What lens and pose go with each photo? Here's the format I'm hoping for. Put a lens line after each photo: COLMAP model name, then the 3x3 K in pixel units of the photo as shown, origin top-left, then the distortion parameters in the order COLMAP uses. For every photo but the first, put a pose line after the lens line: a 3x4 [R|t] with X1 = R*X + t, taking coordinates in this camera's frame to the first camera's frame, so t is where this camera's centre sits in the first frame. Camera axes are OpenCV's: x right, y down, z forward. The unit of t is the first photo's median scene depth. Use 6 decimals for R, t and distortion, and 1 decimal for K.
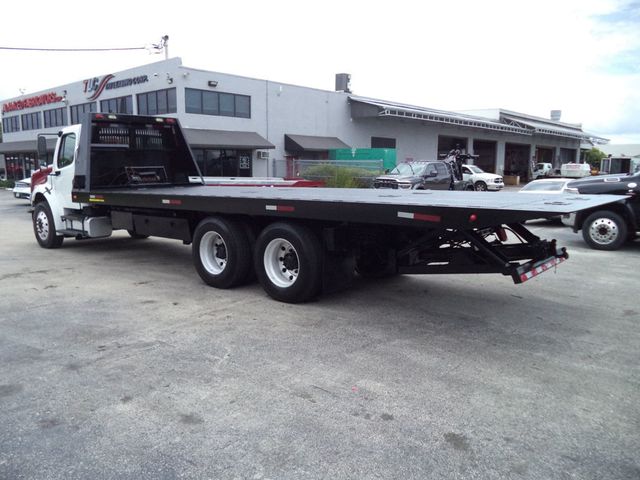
lens RADIAL K [[520.7, 0, 316.5], [0, 520.7, 235.7], [0, 0, 1]] dist [-0.022587, -0.004370]
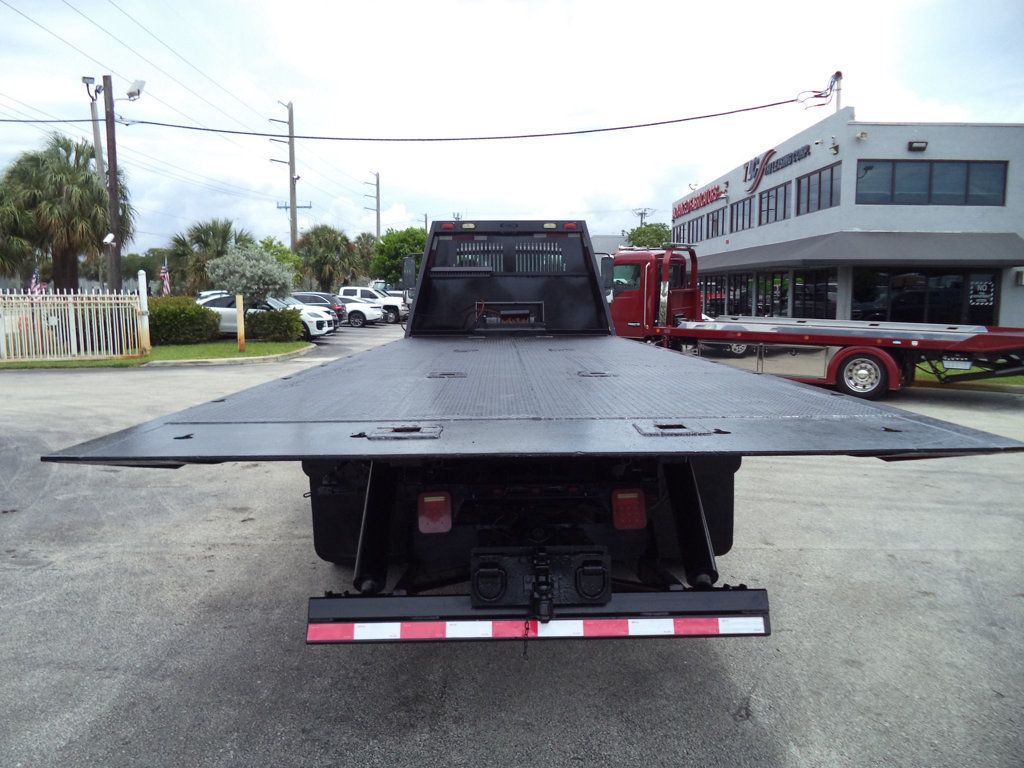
lens RADIAL K [[833.1, 0, 512.9], [0, 833.1, 382.0], [0, 0, 1]] dist [-0.022587, -0.004370]
pose [[0.672186, 0.081267, -0.735909, 0.165236], [-0.103081, 0.994549, 0.015674, -0.020887], [0.733172, 0.065322, 0.676899, 0.131076]]
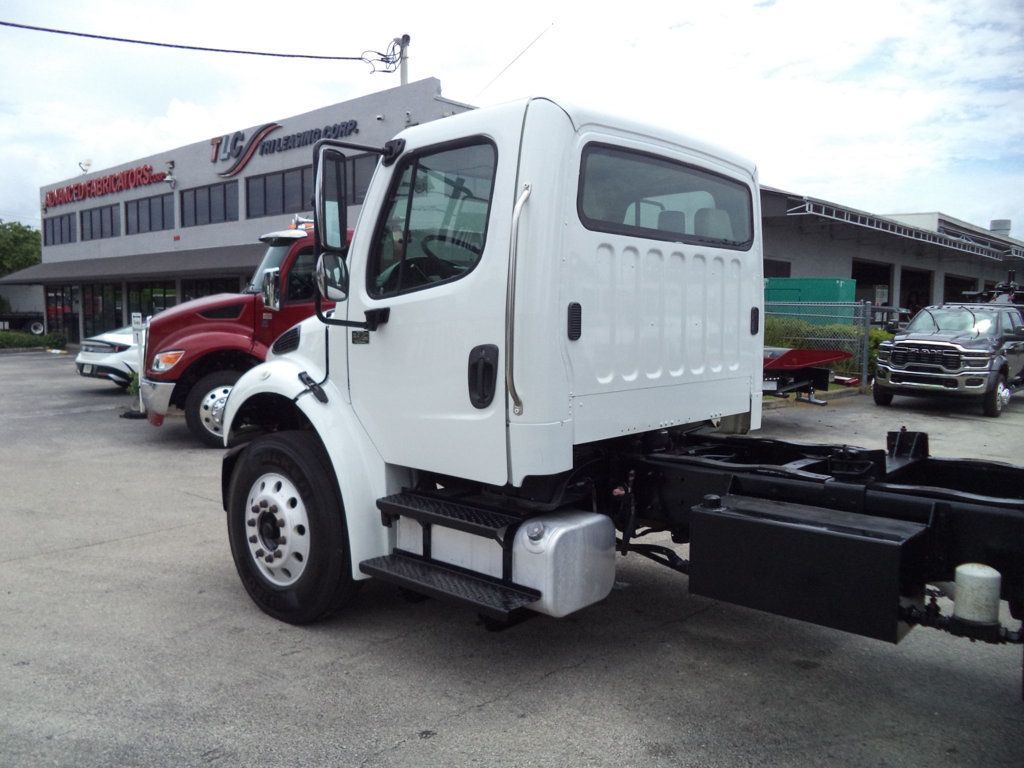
lens RADIAL K [[833.1, 0, 526.7], [0, 833.1, 384.2], [0, 0, 1]] dist [-0.022587, -0.004370]
pose [[0.999967, 0.007888, -0.002027, -0.168168], [-0.007978, 0.998764, -0.049066, -0.029162], [0.001638, 0.049081, 0.998793, 0.245752]]
